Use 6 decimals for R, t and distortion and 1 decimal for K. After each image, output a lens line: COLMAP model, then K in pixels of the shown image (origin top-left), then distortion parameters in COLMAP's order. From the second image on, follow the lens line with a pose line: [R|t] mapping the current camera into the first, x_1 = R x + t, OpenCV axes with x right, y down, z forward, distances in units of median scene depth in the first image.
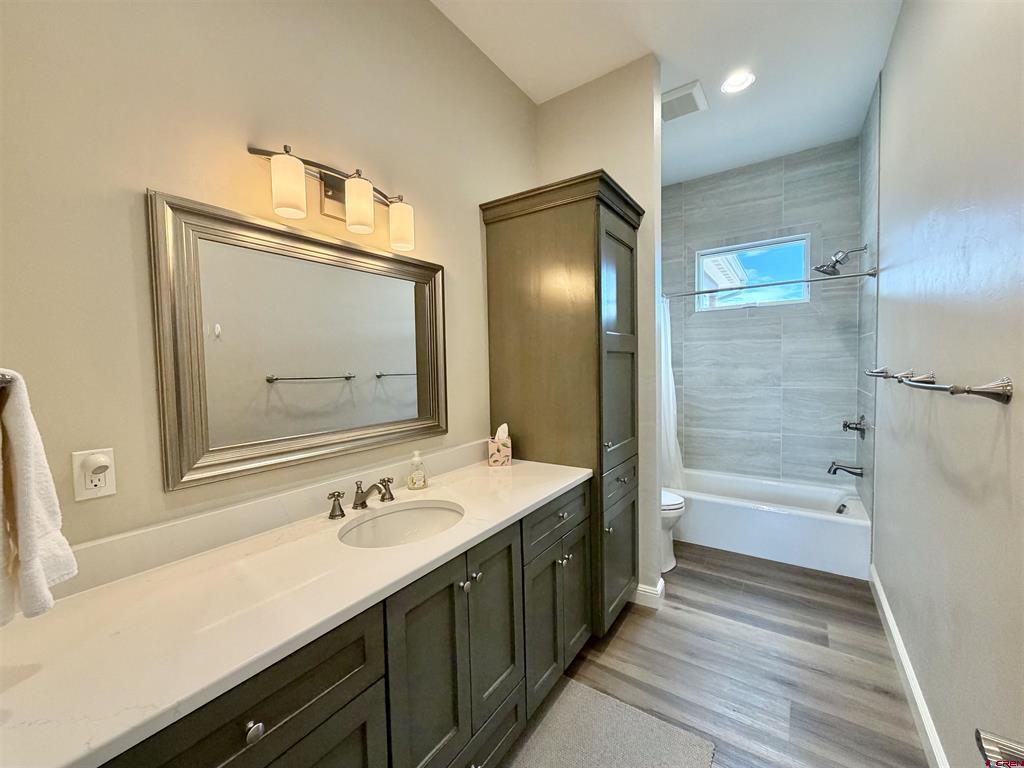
lens RADIAL K [[408.7, 0, 517.2], [0, 408.7, 384.0], [0, 0, 1]] dist [0.002091, 0.000129]
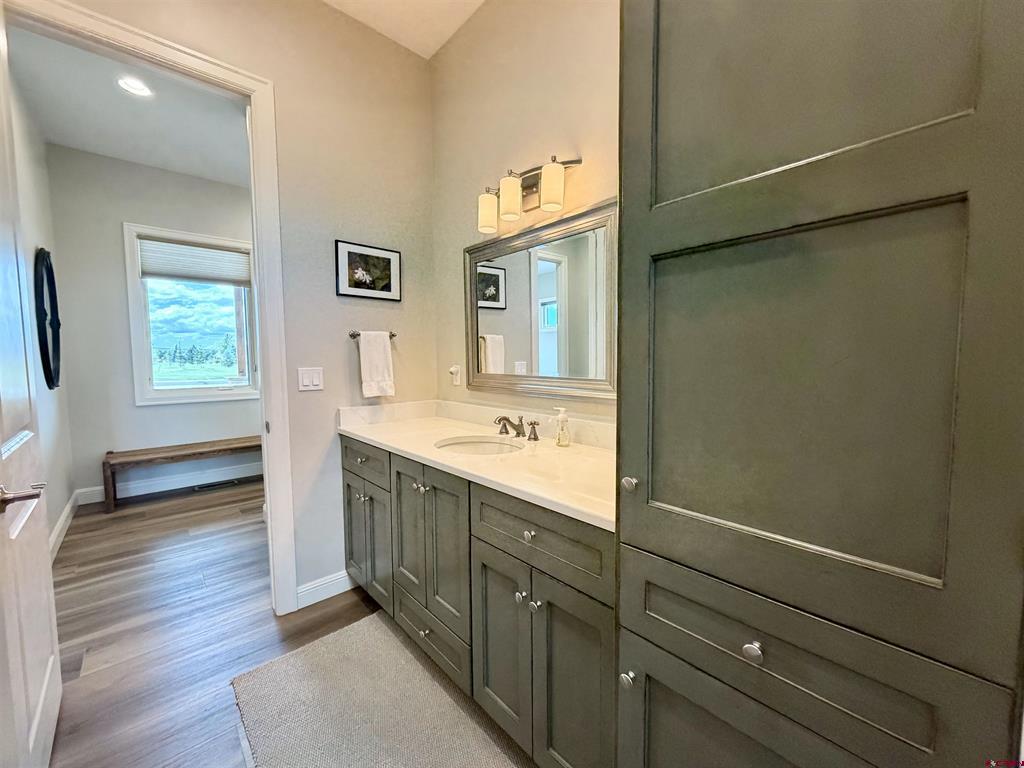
lens RADIAL K [[413.4, 0, 512.0], [0, 413.4, 384.0], [0, 0, 1]] dist [0.000617, 0.000026]
pose [[-0.238287, 0.096184, -0.966420, 0.839047], [-0.029361, 0.993915, 0.106160, 0.000789], [0.970751, 0.053672, -0.234013, 1.226922]]
